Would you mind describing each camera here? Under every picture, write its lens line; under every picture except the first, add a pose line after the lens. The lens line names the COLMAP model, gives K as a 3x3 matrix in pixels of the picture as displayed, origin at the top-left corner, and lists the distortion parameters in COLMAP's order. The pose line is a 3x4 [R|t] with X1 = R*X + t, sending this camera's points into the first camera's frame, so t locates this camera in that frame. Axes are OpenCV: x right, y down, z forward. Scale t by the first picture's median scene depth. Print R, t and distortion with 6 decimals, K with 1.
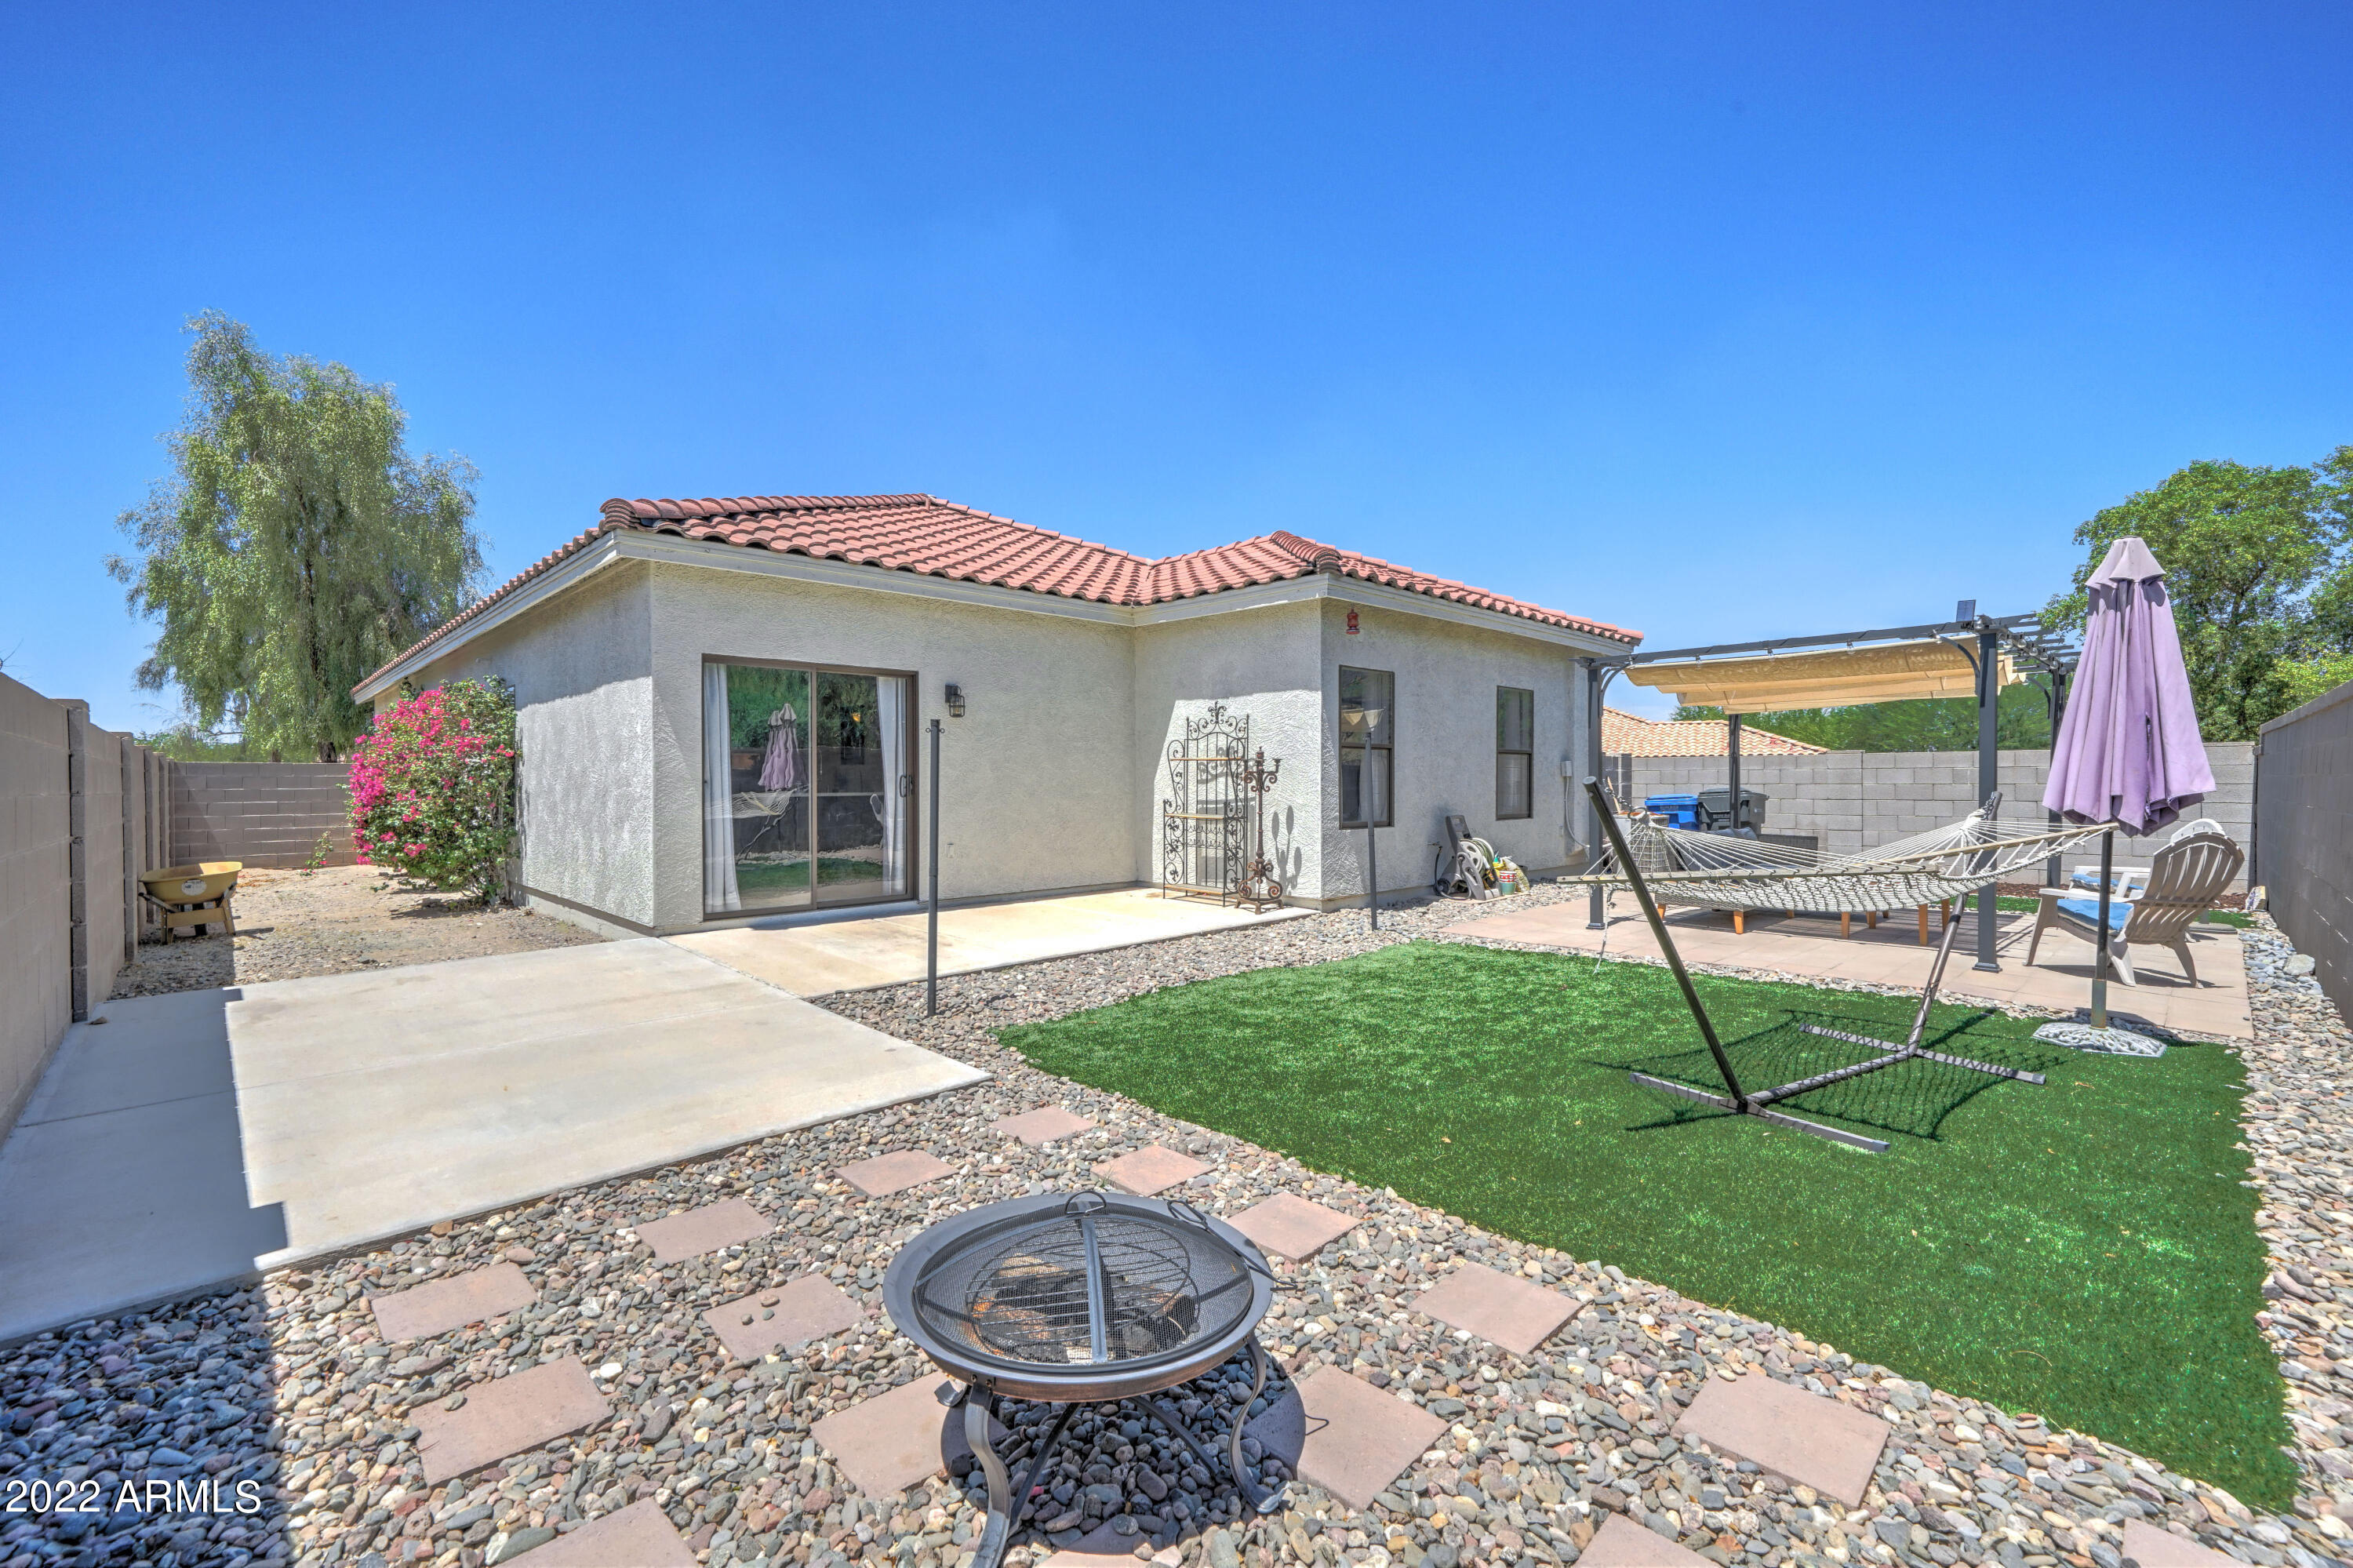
lens RADIAL K [[952.9, 0, 1171.6], [0, 952.9, 785.1], [0, 0, 1]] dist [-0.000513, -0.000190]
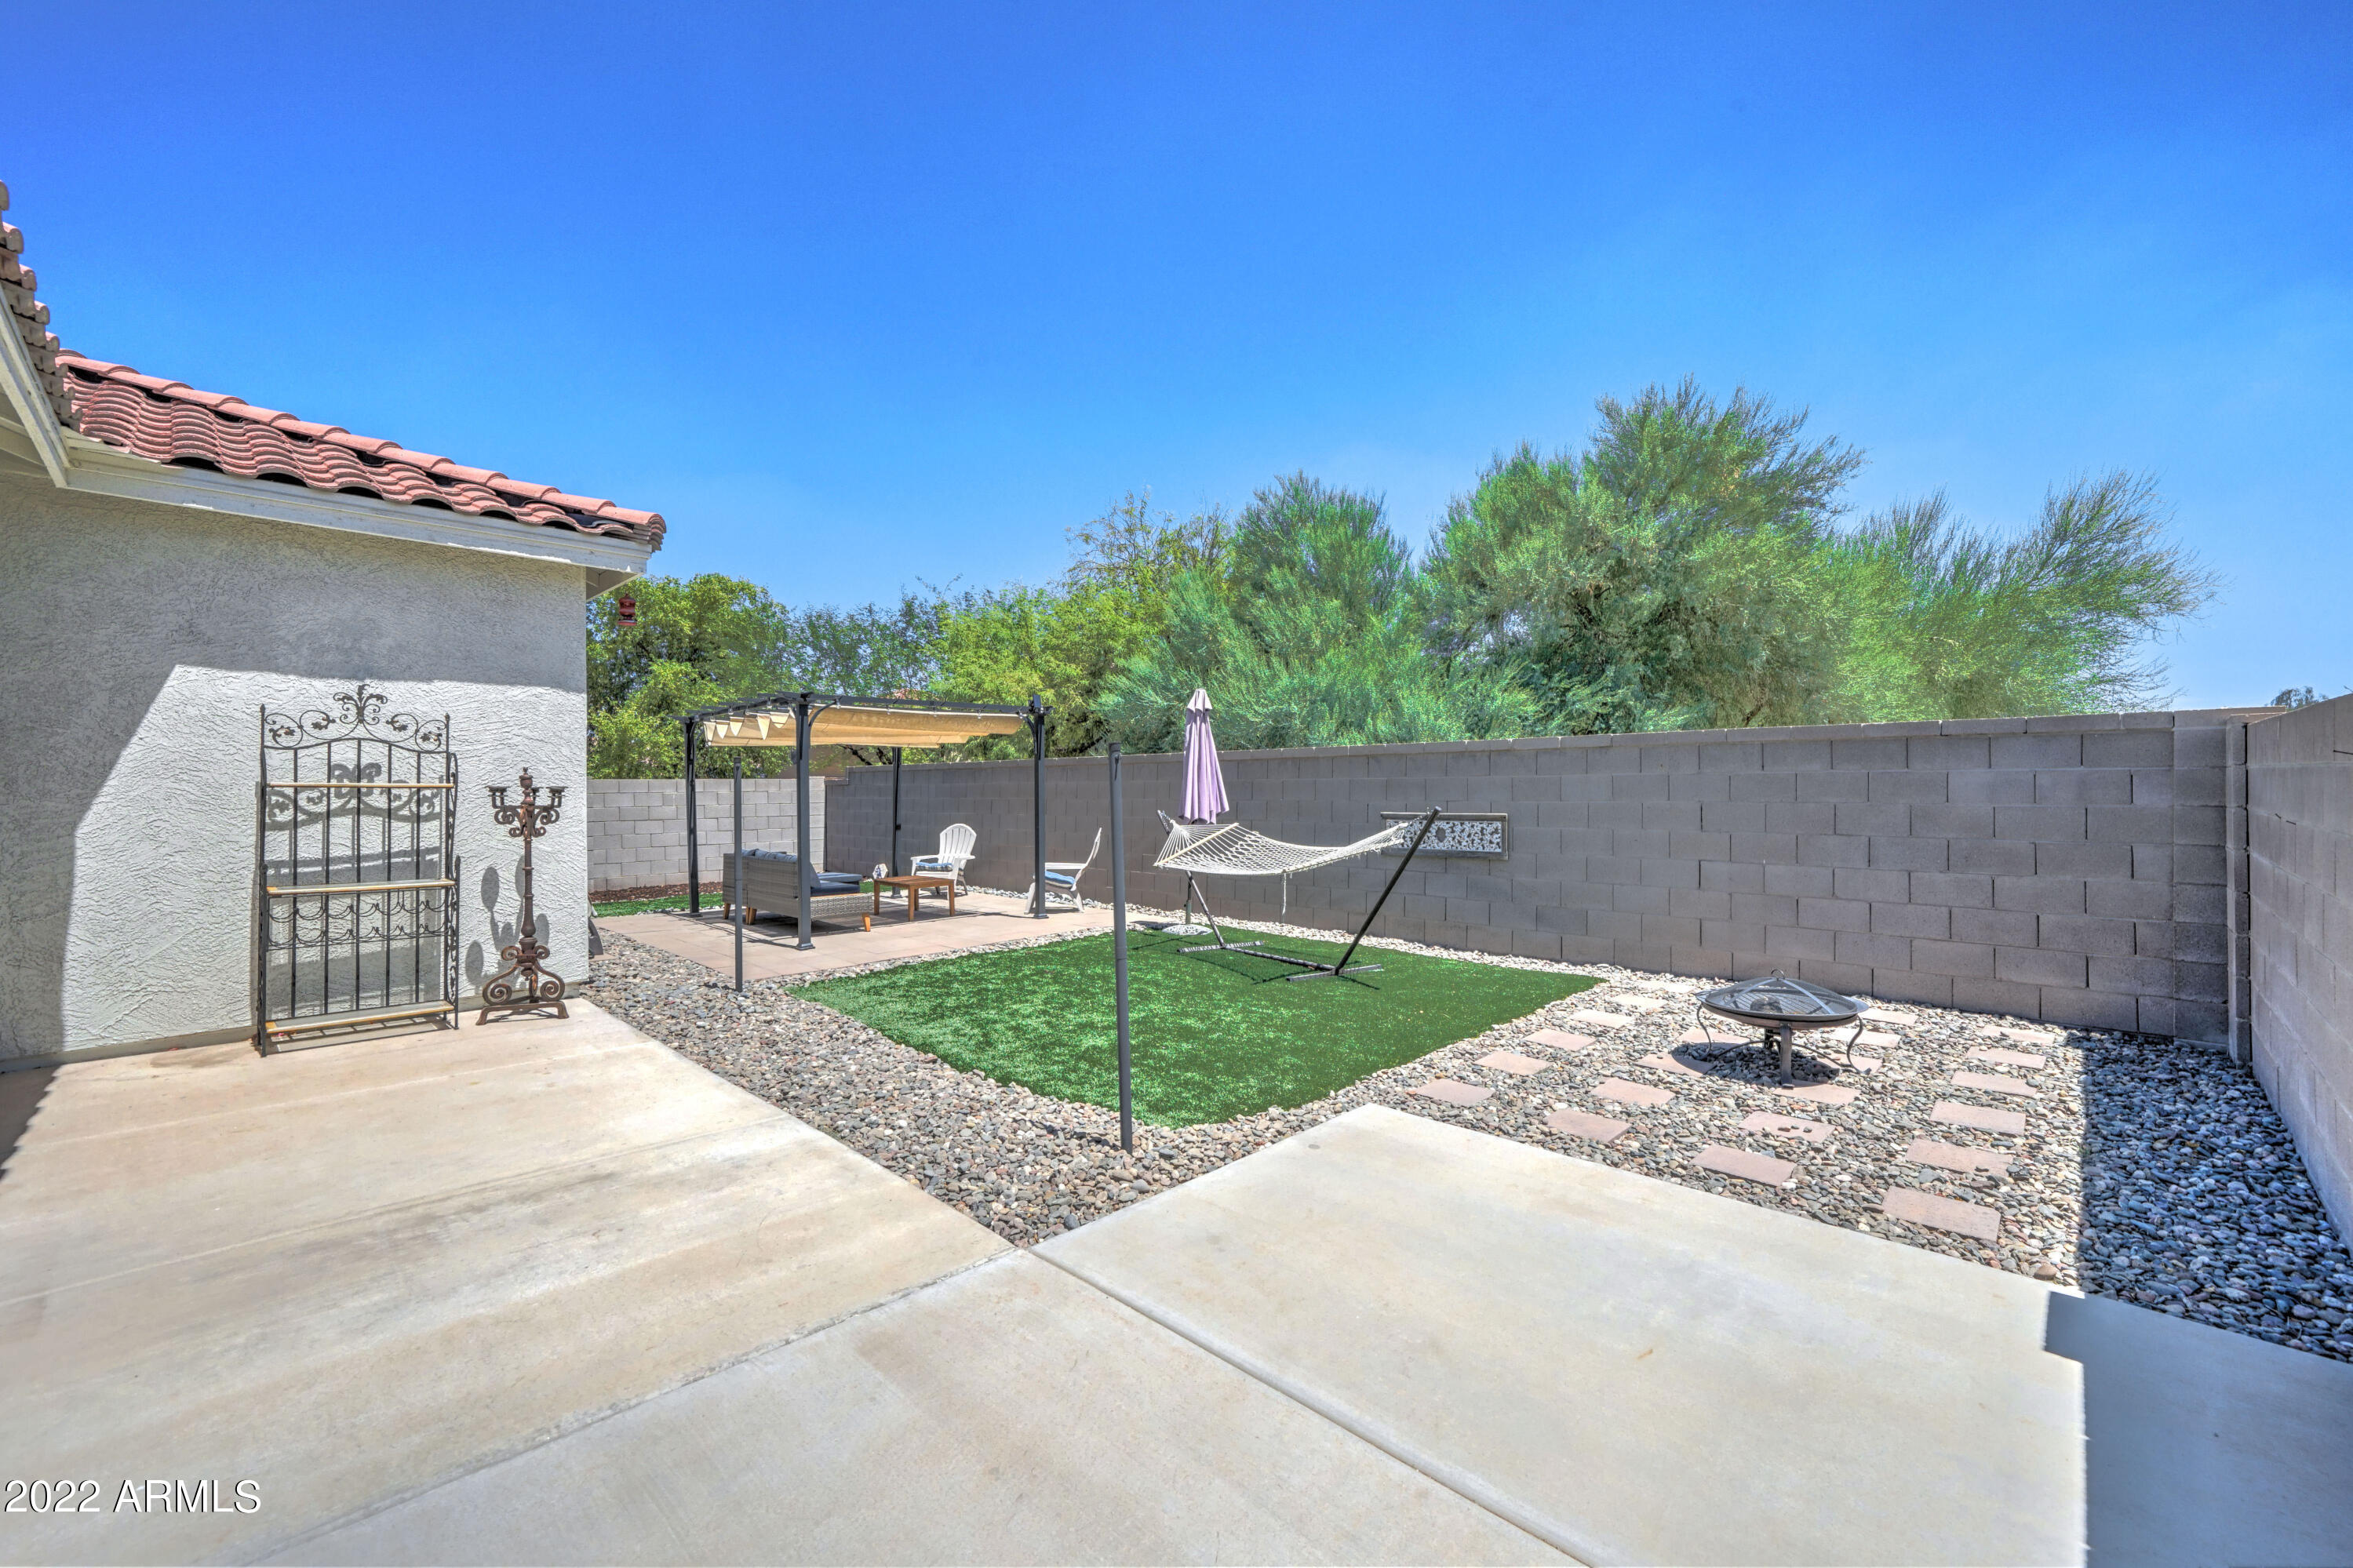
lens RADIAL K [[939.5, 0, 1165.4], [0, 939.5, 786.7], [0, 0, 1]] dist [0.000371, 0.000029]
pose [[0.000541, 0.006035, 0.999982, -0.558365], [0.014077, 0.999883, -0.006042, -0.017753], [-0.999901, 0.014080, 0.000456, 0.558984]]
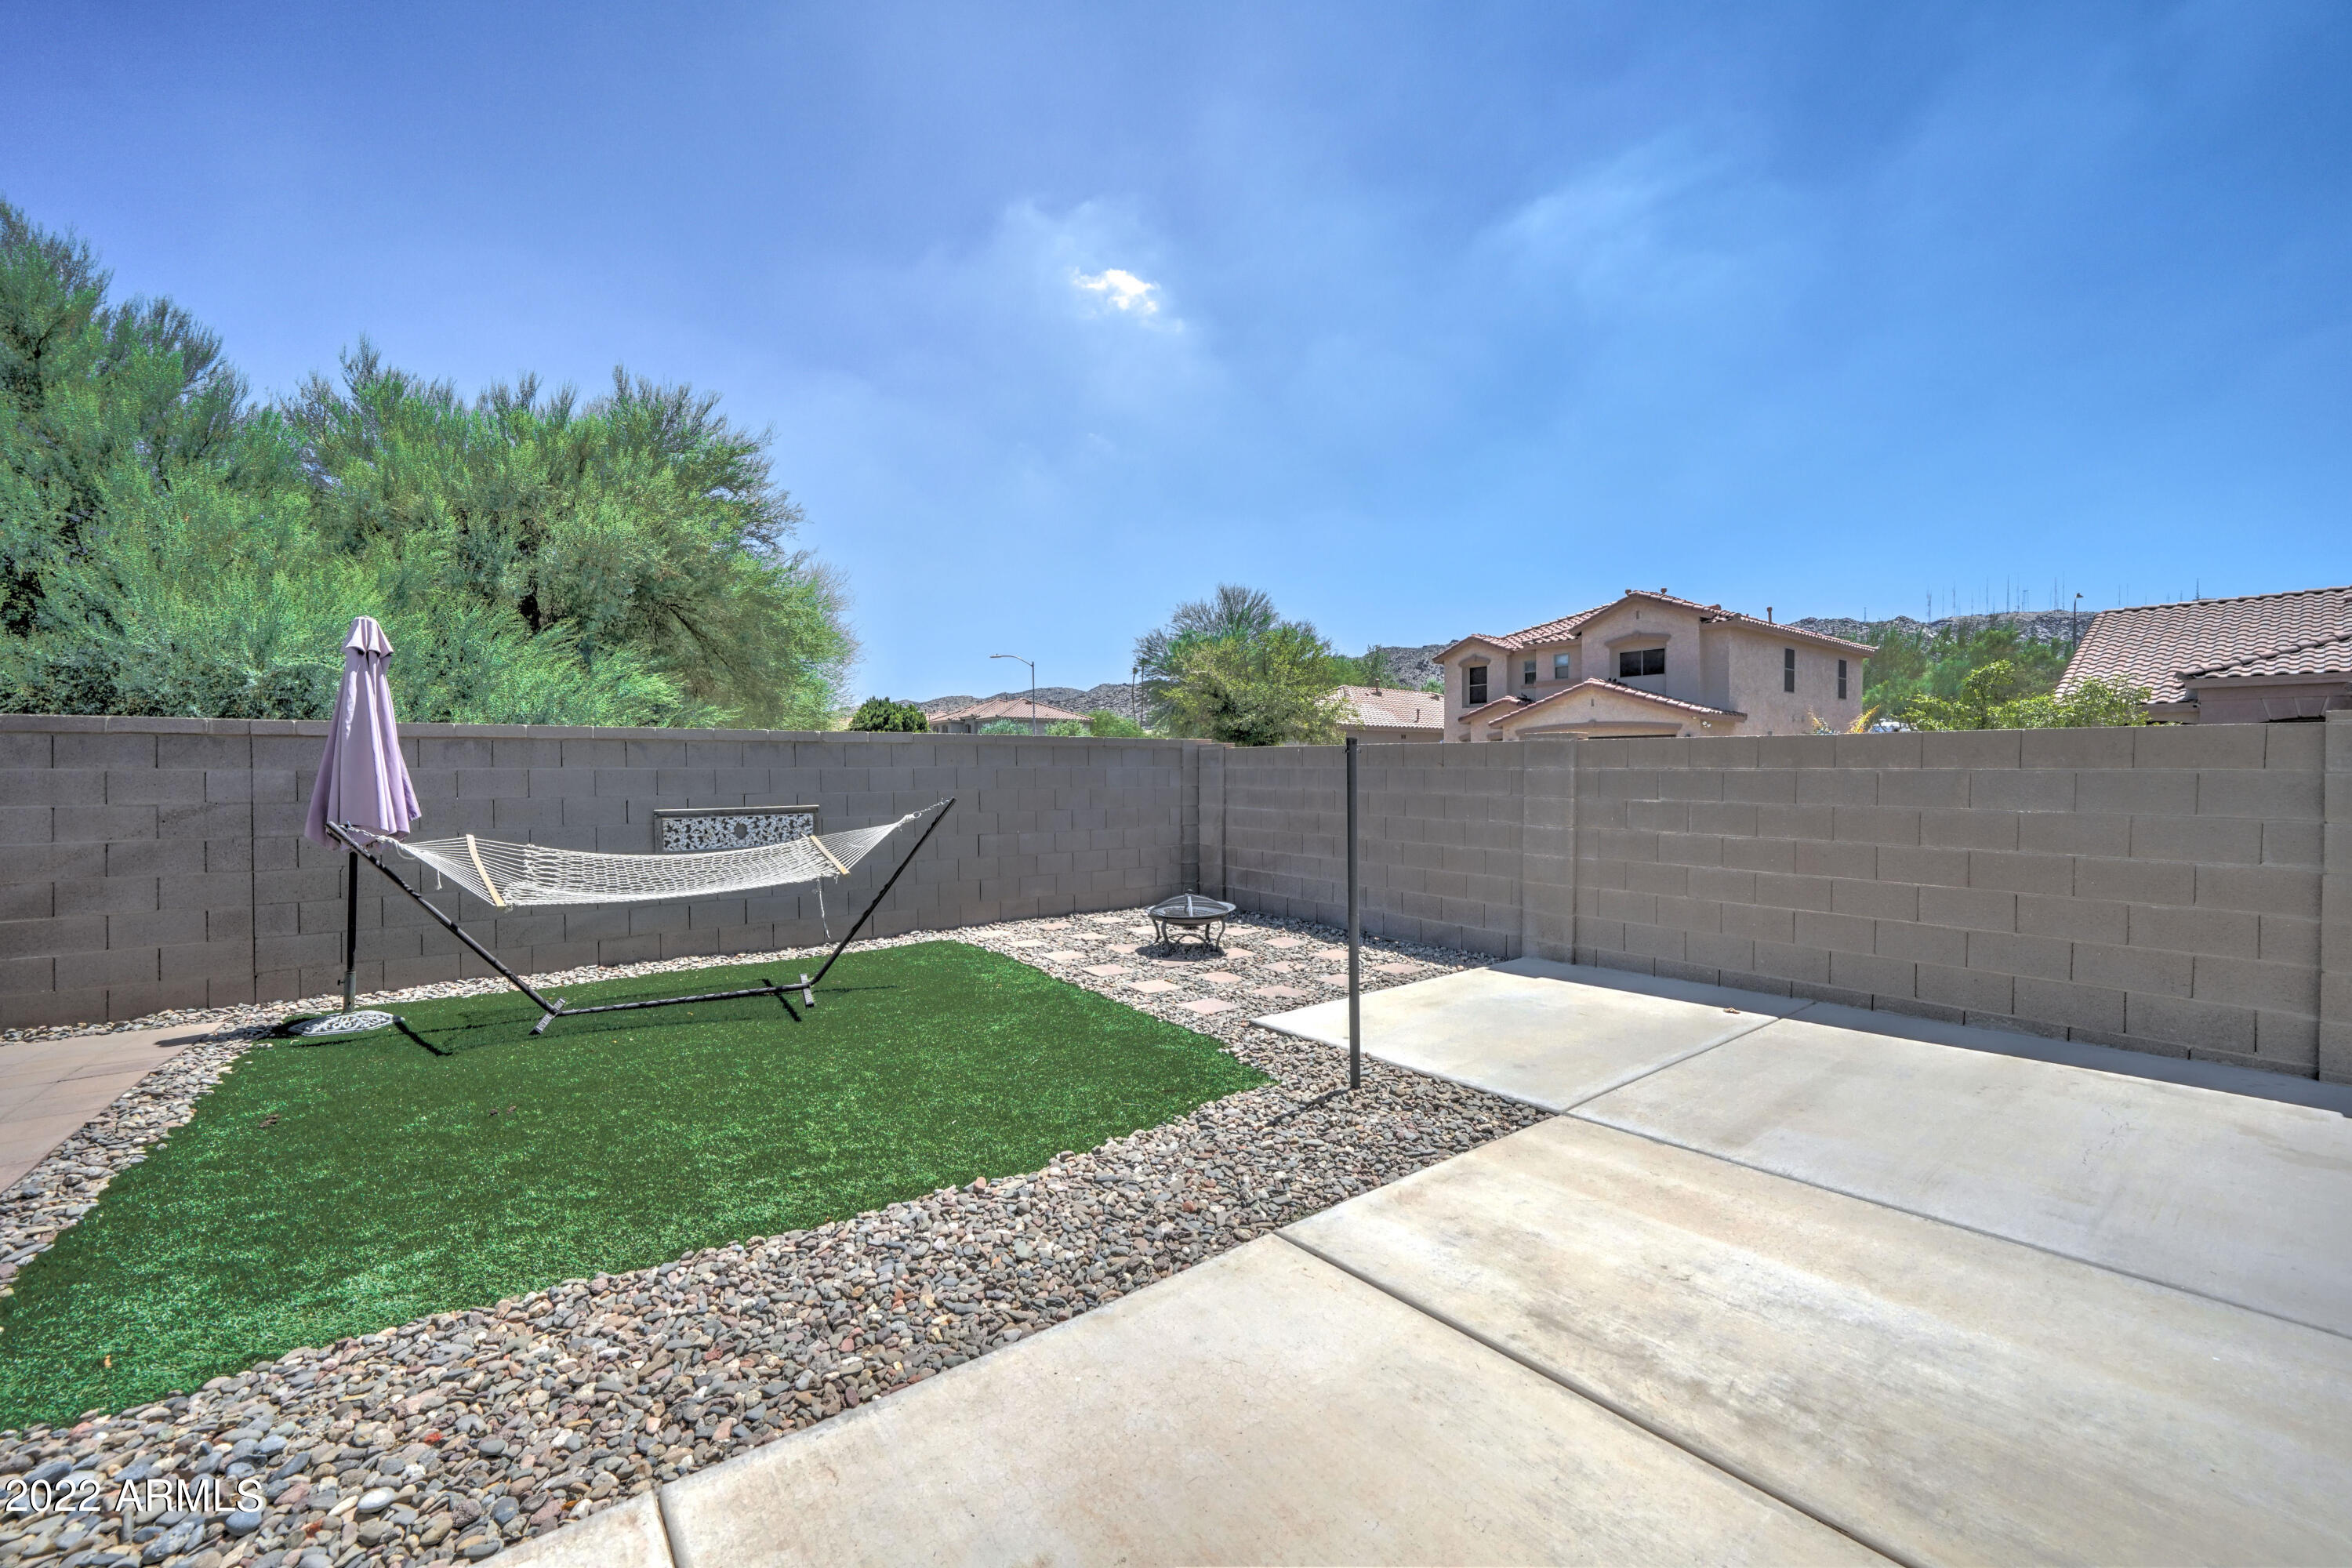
lens RADIAL K [[902.3, 0, 1177.0], [0, 902.3, 786.2], [0, 0, 1]] dist [-0.003118, -0.000174]
pose [[-0.988771, 0.007818, 0.149234, -0.122103], [0.011345, 0.999676, 0.022795, -0.026735], [-0.149007, 0.024232, -0.988539, 1.049919]]
